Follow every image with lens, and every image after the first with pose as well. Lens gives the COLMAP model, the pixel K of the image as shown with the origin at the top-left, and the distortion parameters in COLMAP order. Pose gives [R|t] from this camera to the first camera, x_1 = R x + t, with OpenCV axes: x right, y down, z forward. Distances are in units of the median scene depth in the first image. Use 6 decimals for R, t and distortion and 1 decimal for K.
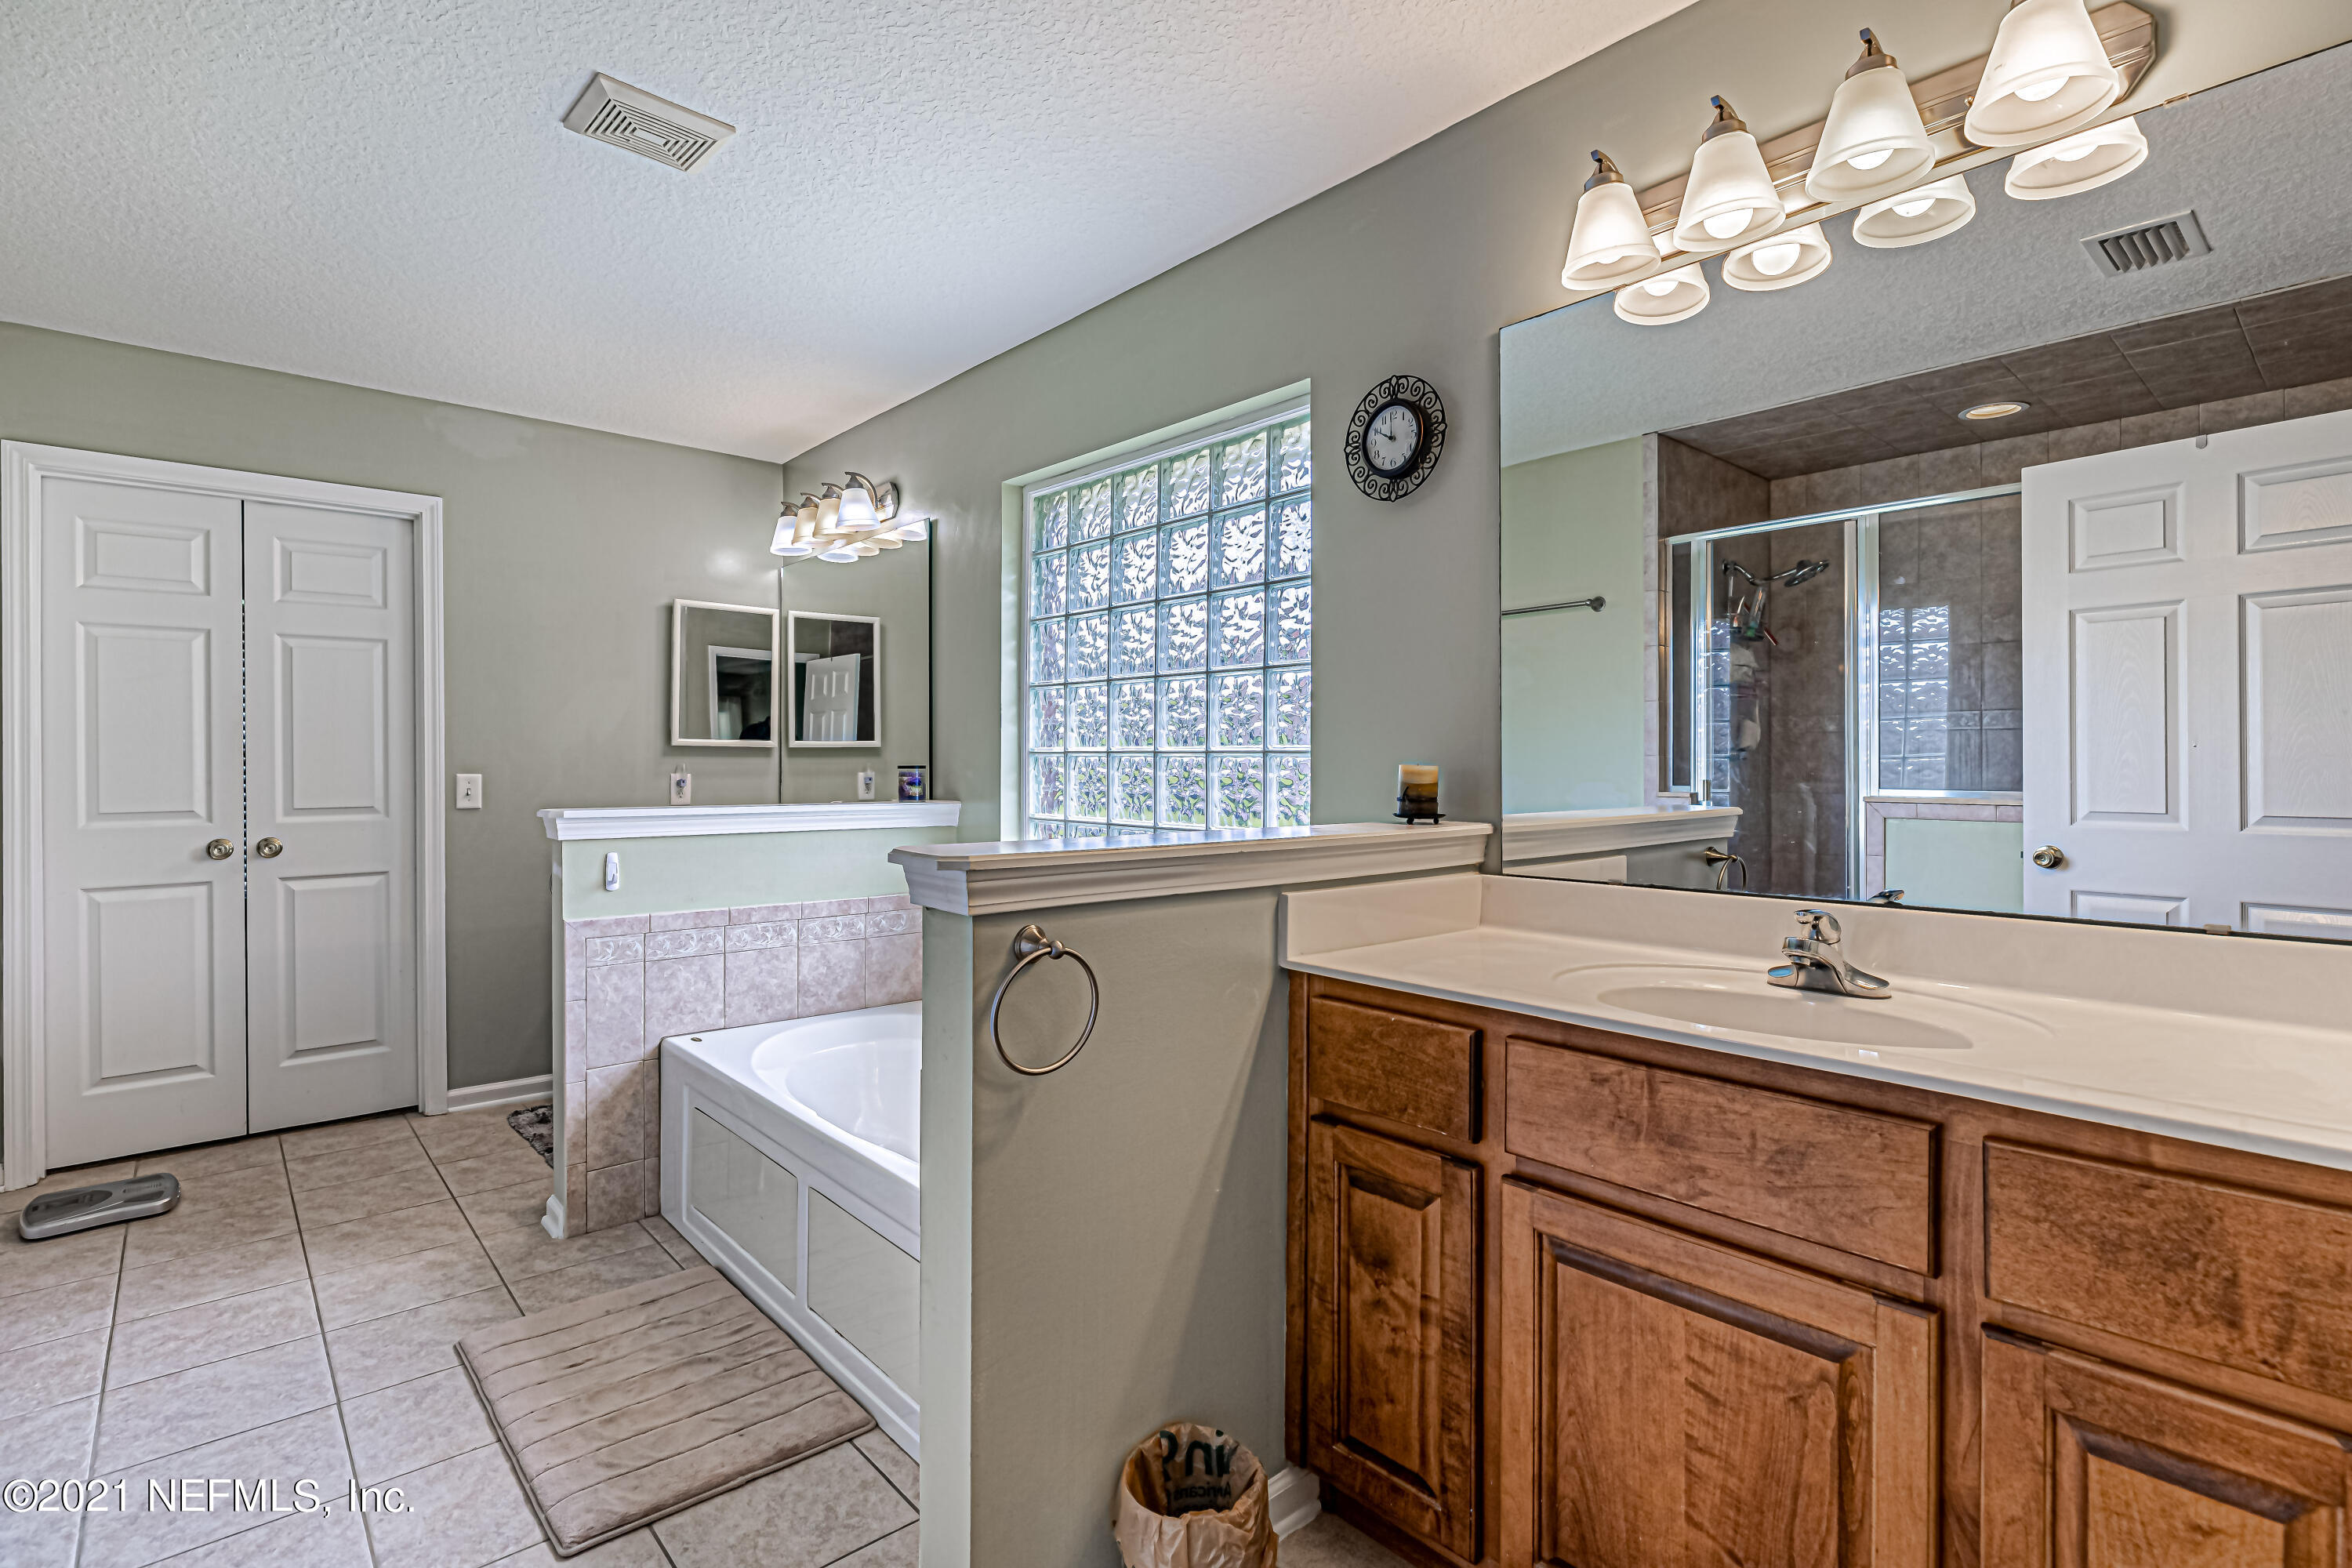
lens RADIAL K [[1117.7, 0, 1173.0], [0, 1117.7, 770.9], [0, 0, 1]] dist [-0.004367, 0.000573]
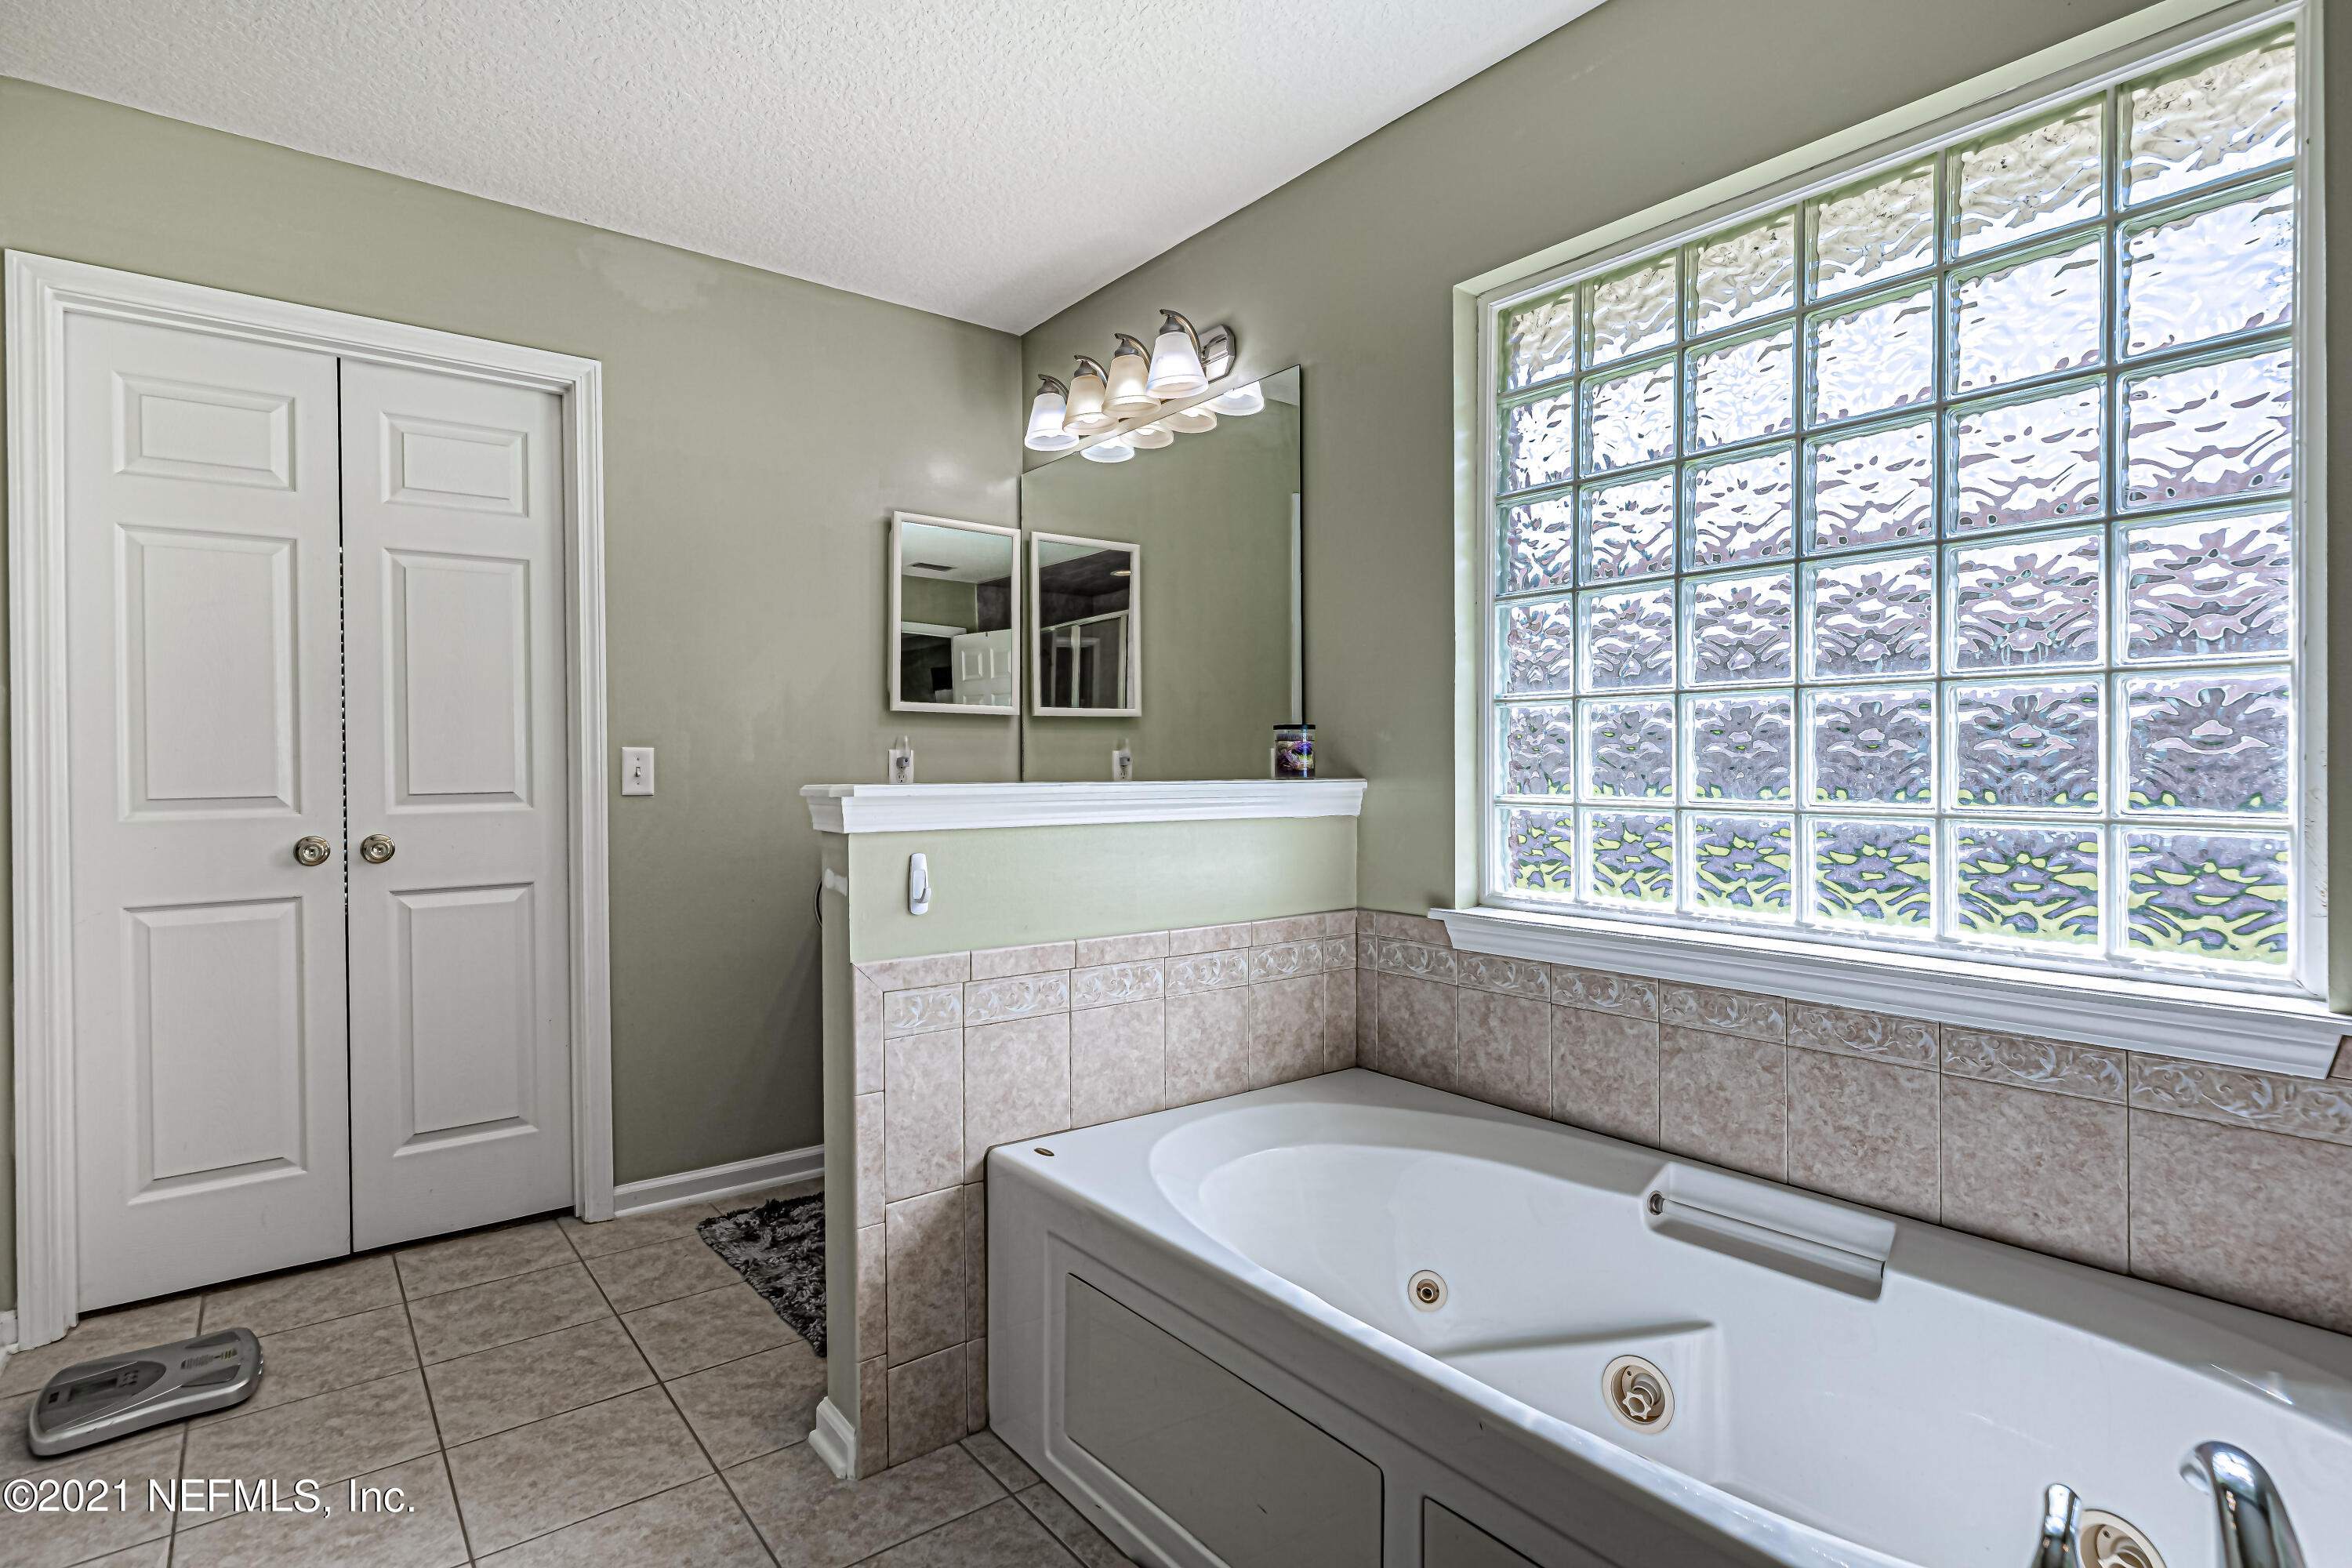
lens RADIAL K [[1165.7, 0, 1164.2], [0, 1165.7, 776.2], [0, 0, 1]] dist [-0.000574, -0.001161]
pose [[0.997972, -0.005128, -0.063446, -0.289614], [0.005289, 0.999983, 0.002364, 0.025697], [0.063433, -0.002695, 0.997982, 0.320515]]
